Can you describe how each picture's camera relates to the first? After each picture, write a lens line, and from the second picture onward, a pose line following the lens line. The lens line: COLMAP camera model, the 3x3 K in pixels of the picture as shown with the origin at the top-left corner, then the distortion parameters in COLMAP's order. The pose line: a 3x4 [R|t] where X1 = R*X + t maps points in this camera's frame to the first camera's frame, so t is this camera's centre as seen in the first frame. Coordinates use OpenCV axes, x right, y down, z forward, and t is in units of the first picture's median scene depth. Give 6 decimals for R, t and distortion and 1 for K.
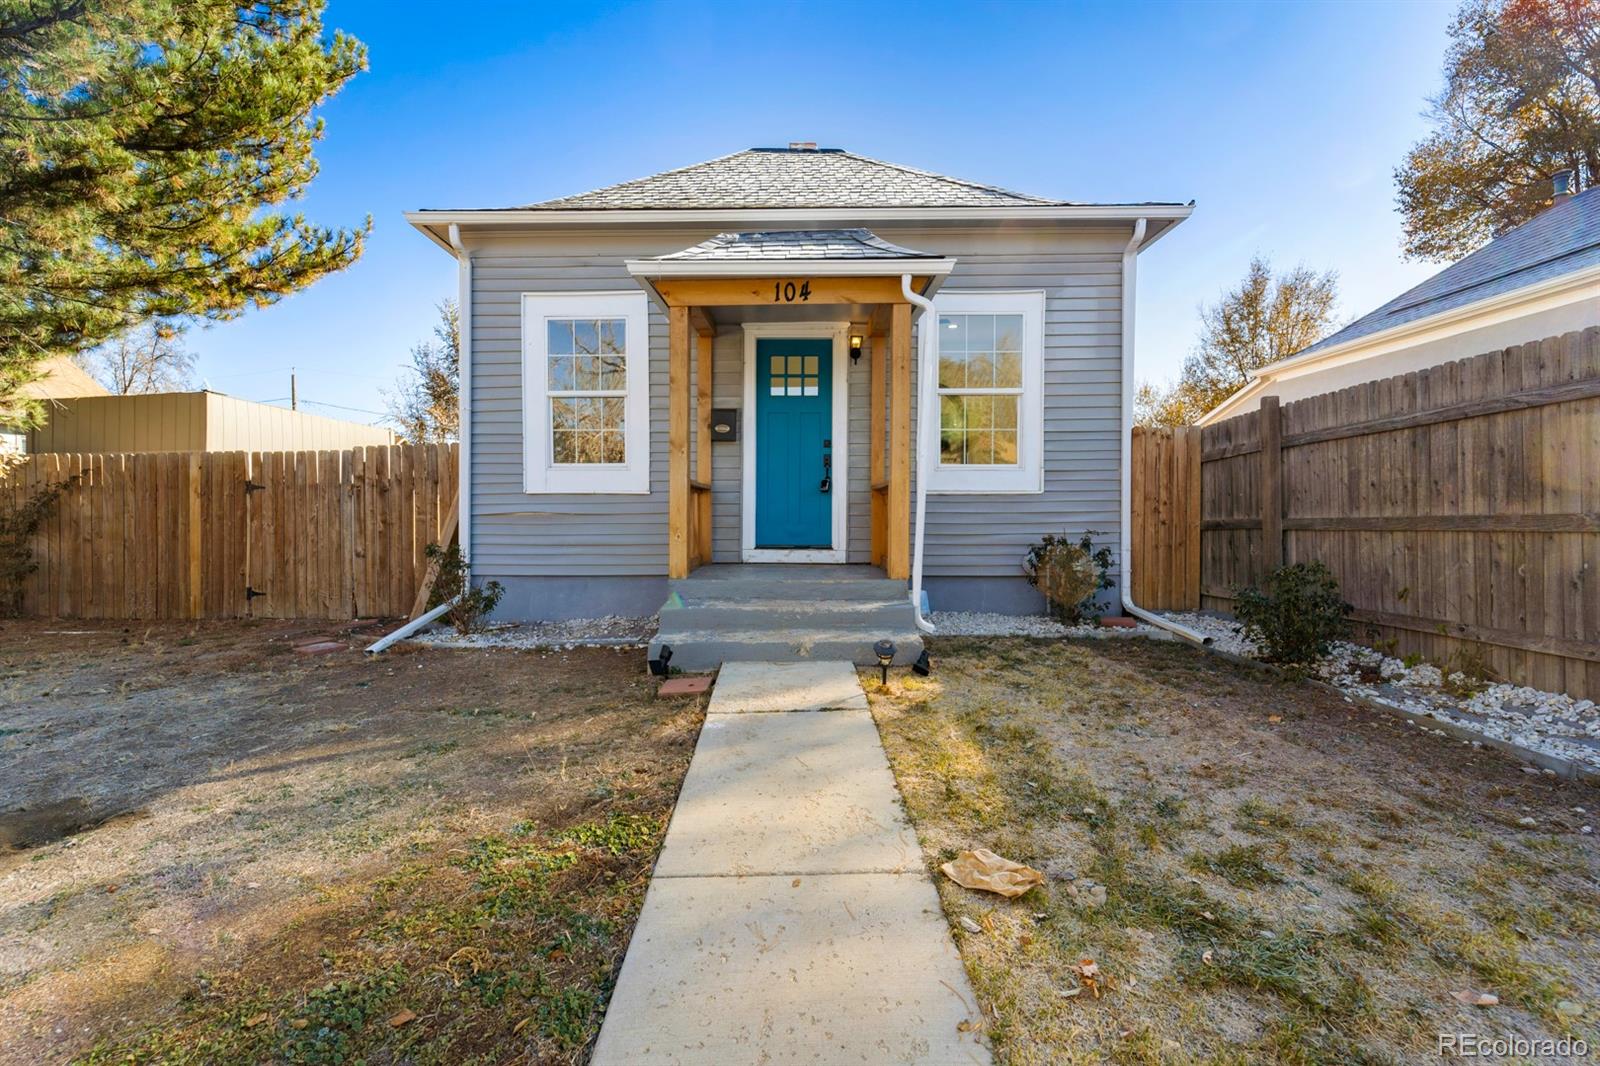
lens RADIAL K [[661.9, 0, 801.8], [0, 661.9, 530.7], [0, 0, 1]] dist [0.001276, -0.001096]
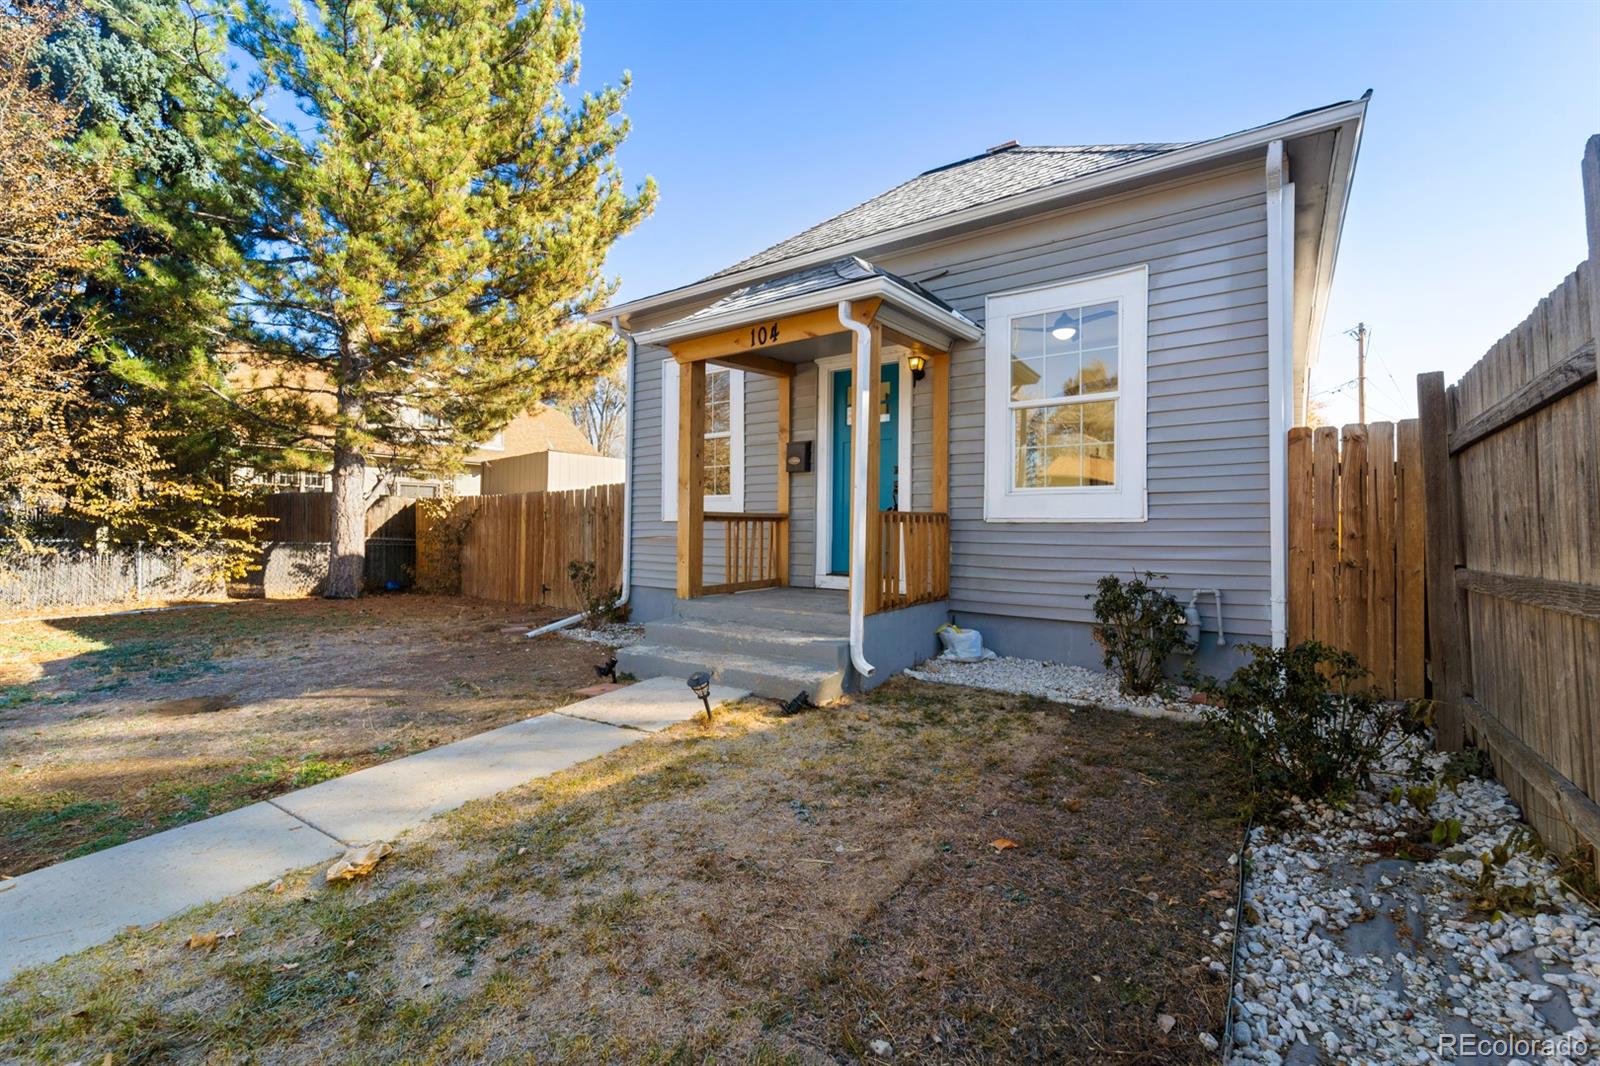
lens RADIAL K [[661.9, 0, 808.2], [0, 661.9, 521.6], [0, 0, 1]] dist [0.001276, -0.001096]
pose [[0.826464, 0.002711, -0.562984, 0.493103], [-0.023436, 0.999287, -0.029592, -0.025112], [0.562502, 0.037651, 0.825938, 0.134426]]
